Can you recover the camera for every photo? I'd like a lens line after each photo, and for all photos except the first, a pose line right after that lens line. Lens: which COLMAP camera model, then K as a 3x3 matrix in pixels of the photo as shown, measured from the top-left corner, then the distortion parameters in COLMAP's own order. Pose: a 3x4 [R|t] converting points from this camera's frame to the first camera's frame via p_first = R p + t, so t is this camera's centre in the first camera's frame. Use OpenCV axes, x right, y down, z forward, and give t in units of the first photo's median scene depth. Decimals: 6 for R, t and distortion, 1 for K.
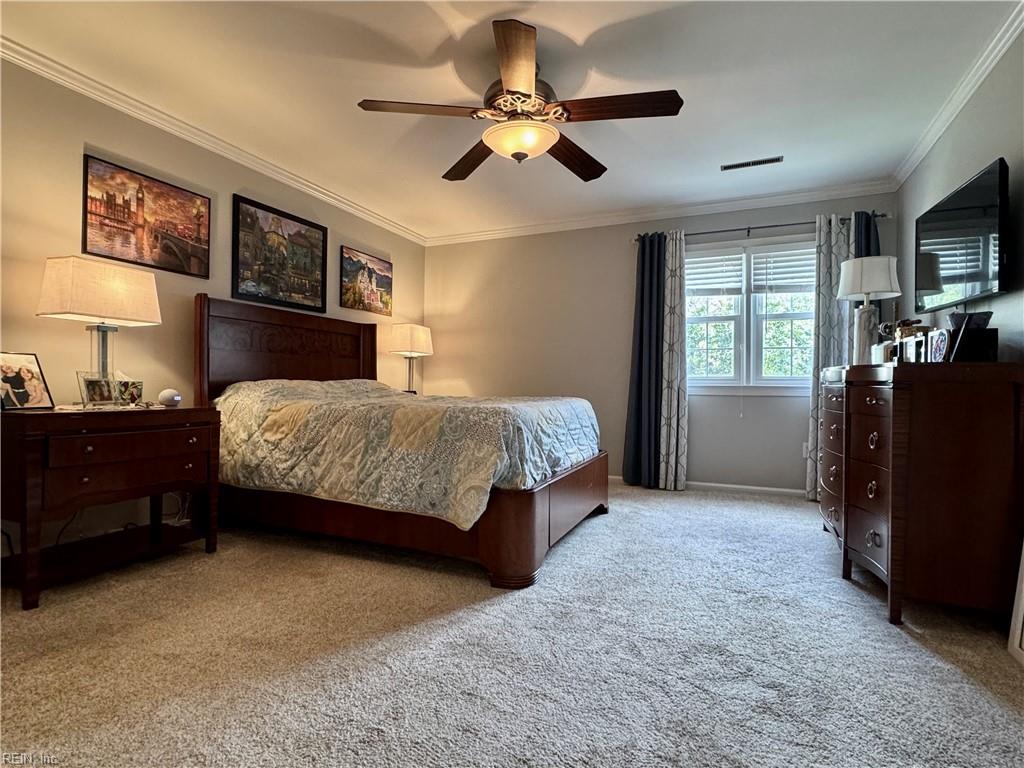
lens RADIAL K [[532.9, 0, 512.0], [0, 532.9, 384.0], [0, 0, 1]] dist [0.003448, -0.000872]
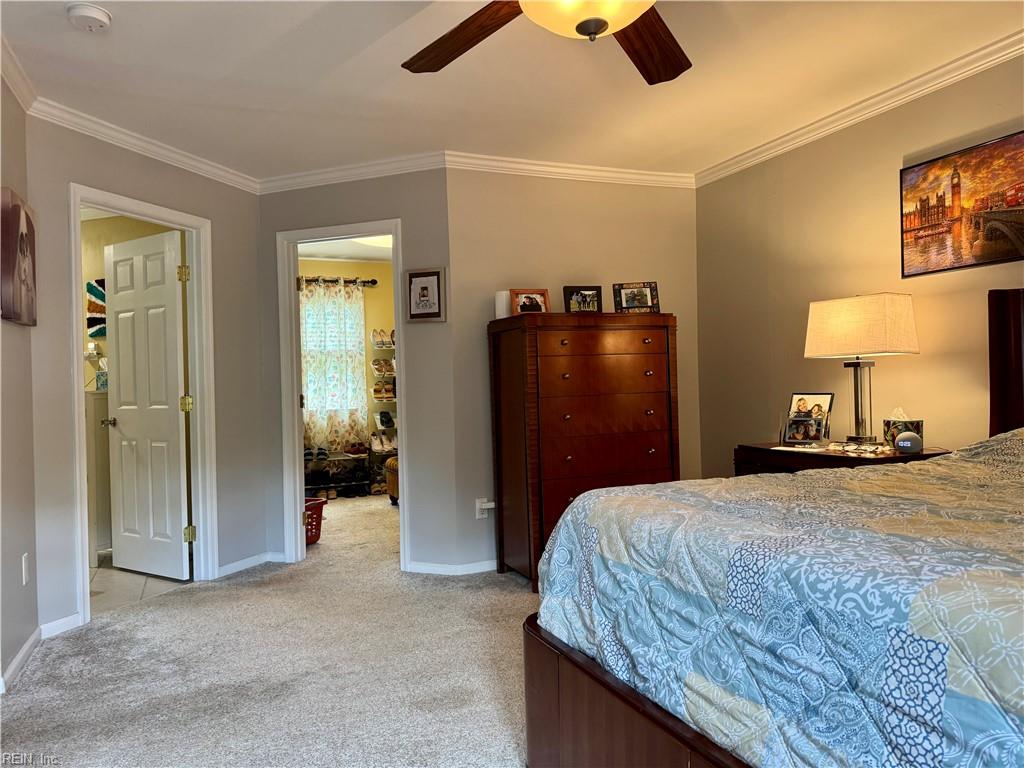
lens RADIAL K [[749.8, 0, 512.0], [0, 749.8, 384.0], [0, 0, 1]] dist [0.077624, -0.140513]
pose [[-0.699208, 0.006143, -0.714892, 0.579387], [0.018706, 0.999778, -0.009705, -0.062169], [0.714674, -0.020158, -0.699167, 1.385526]]
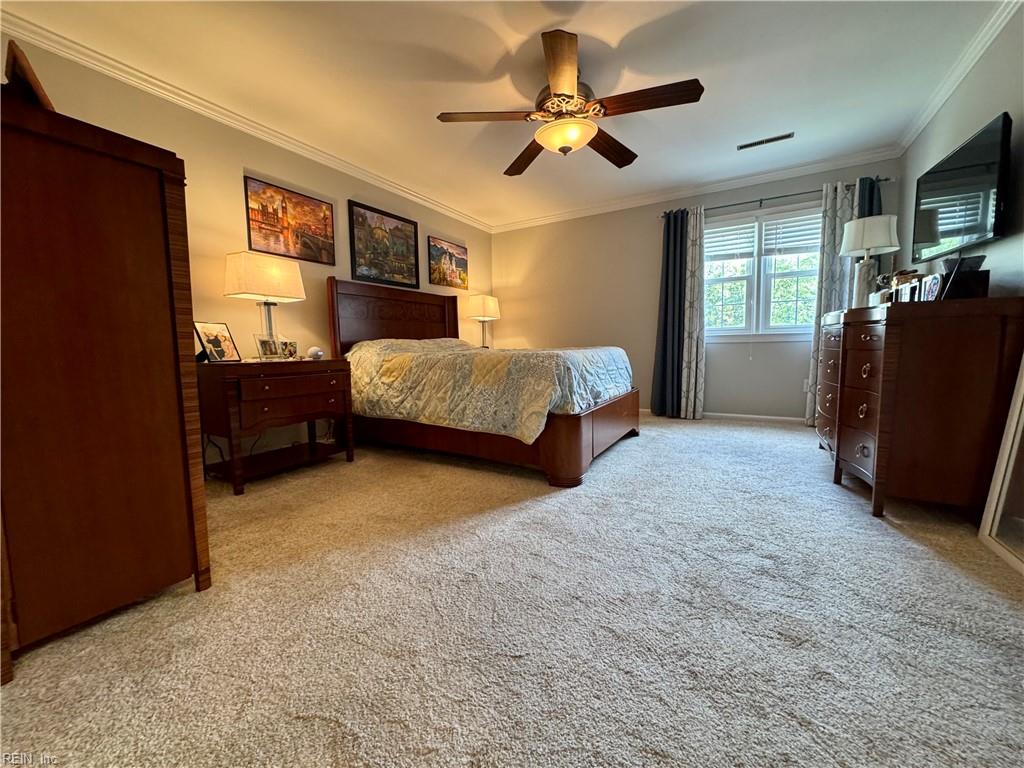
lens RADIAL K [[413.4, 0, 512.0], [0, 413.4, 384.0], [0, 0, 1]] dist [0.001390, -0.000181]
pose [[0.992601, -0.017759, -0.120115, -0.002478], [0.028772, 0.995473, 0.090583, 0.023301], [0.117963, -0.093369, 0.988619, -0.015430]]
